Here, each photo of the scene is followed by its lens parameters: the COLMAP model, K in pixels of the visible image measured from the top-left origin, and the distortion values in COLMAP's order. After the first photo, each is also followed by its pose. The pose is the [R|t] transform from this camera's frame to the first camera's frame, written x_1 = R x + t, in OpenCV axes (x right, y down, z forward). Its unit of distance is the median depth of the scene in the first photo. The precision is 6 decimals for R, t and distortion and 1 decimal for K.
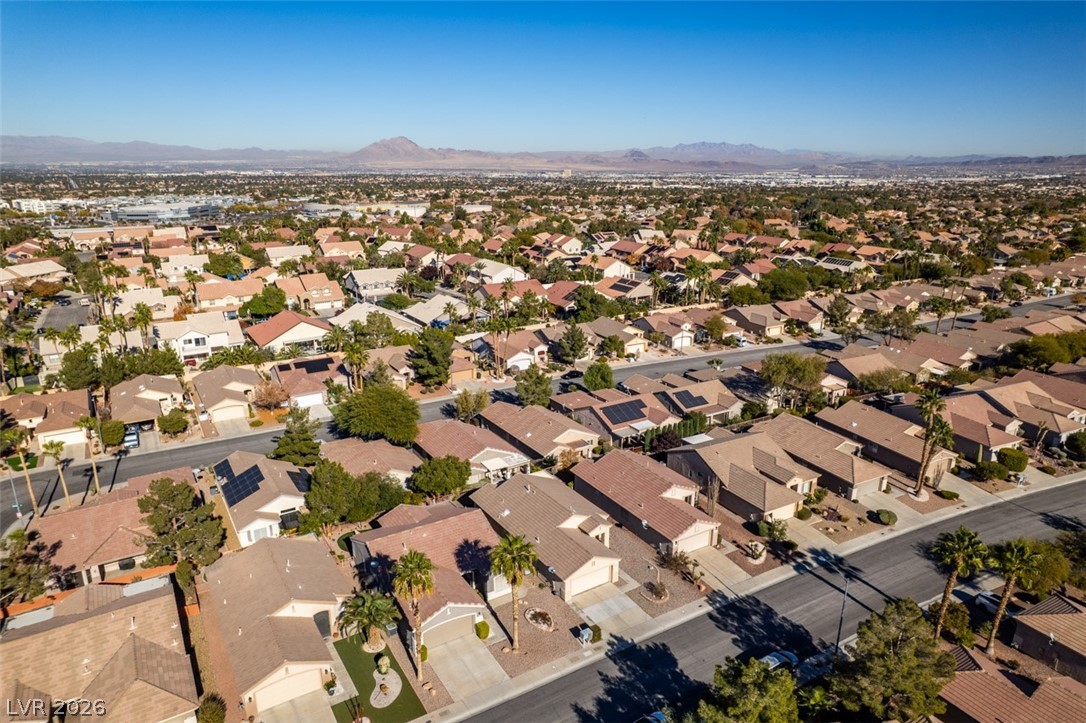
lens RADIAL K [[696.2, 0, 544.5], [0, 696.2, 362.6], [0, 0, 1]] dist [-0.076596, 0.069631]
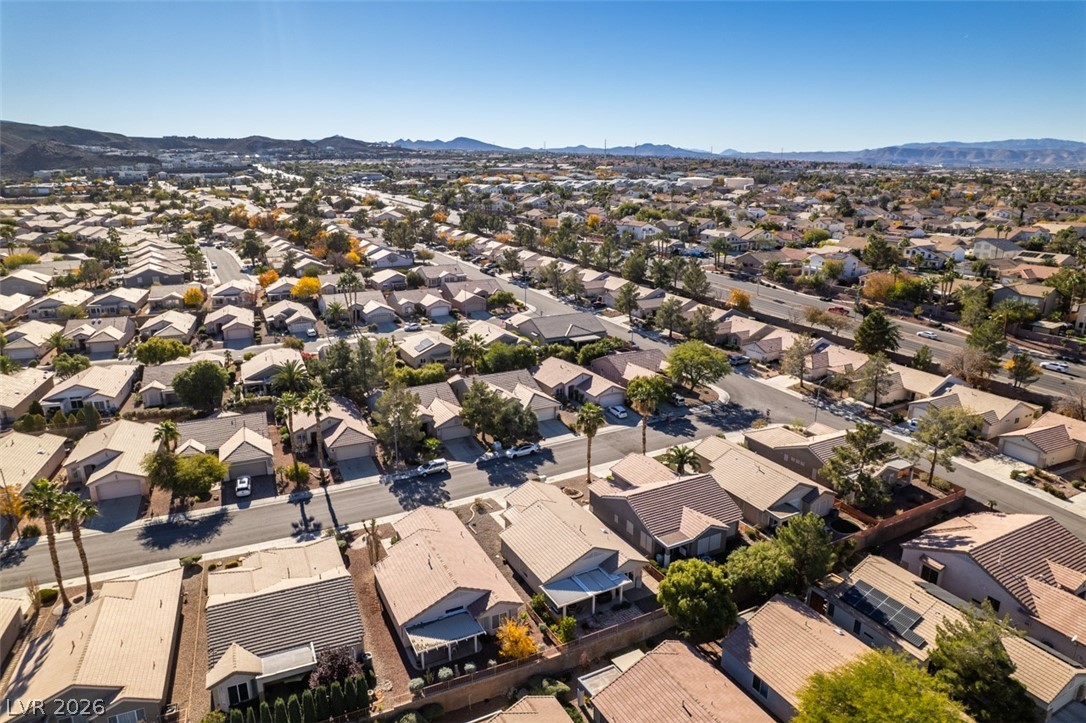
lens RADIAL K [[696.2, 0, 544.5], [0, 696.2, 362.6], [0, 0, 1]] dist [-0.076596, 0.069631]
pose [[-0.997496, -0.021709, 0.067303, -0.016311], [0.018484, 0.838587, 0.544453, -0.262586], [-0.068259, 0.544334, -0.836087, 0.855856]]
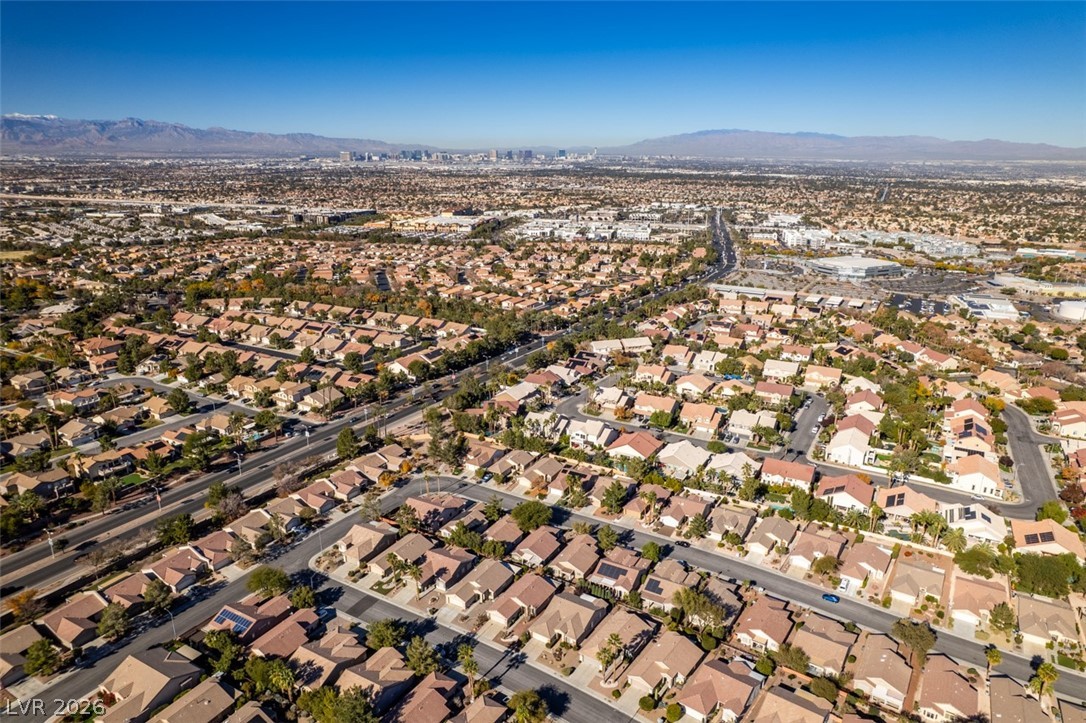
lens RADIAL K [[696.2, 0, 544.5], [0, 696.2, 362.6], [0, 0, 1]] dist [-0.076596, 0.069631]
pose [[0.475627, 0.258724, -0.840739, 1.041380], [-0.254693, 0.955333, 0.149902, -0.500108], [0.841968, 0.142833, 0.520277, -0.129009]]
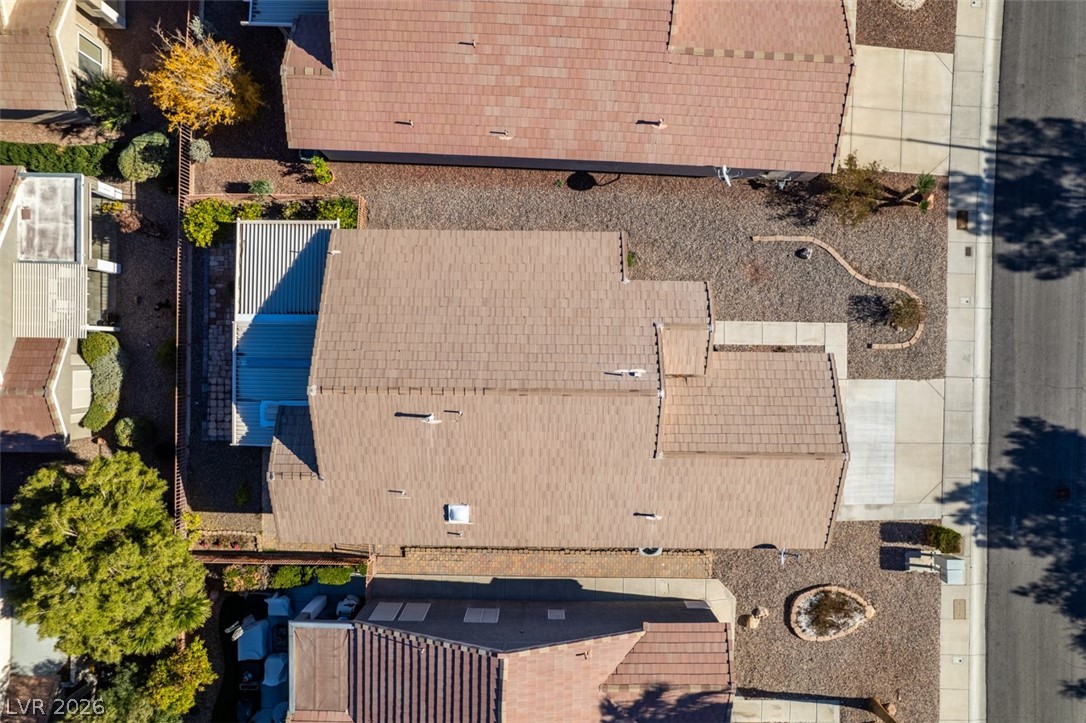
lens RADIAL K [[696.2, 0, 544.5], [0, 696.2, 362.6], [0, 0, 1]] dist [-0.076596, 0.069631]
pose [[0.546922, -0.837161, -0.006094, 0.013564], [0.240246, 0.149973, 0.959057, -0.044753], [-0.801971, -0.525994, 0.283148, 0.461866]]
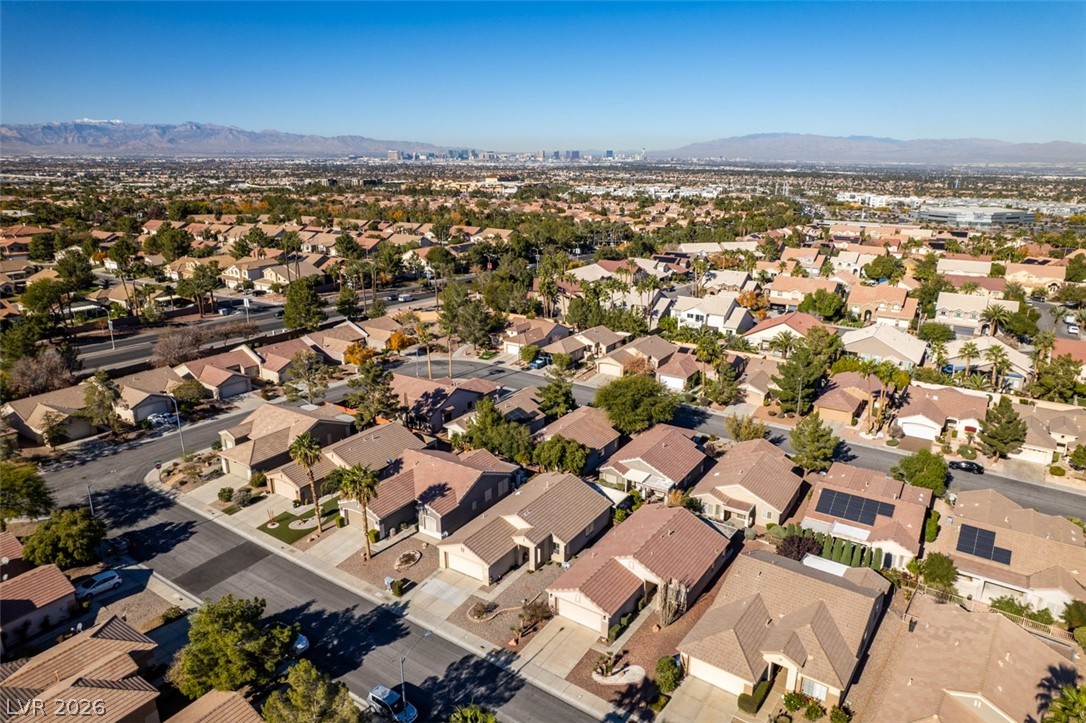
lens RADIAL K [[696.2, 0, 544.5], [0, 696.2, 362.6], [0, 0, 1]] dist [-0.076596, 0.069631]
pose [[0.418031, 0.261920, -0.869855, 0.422166], [-0.263452, 0.951337, 0.159846, -0.078511], [0.869392, 0.162344, 0.466692, 0.253341]]
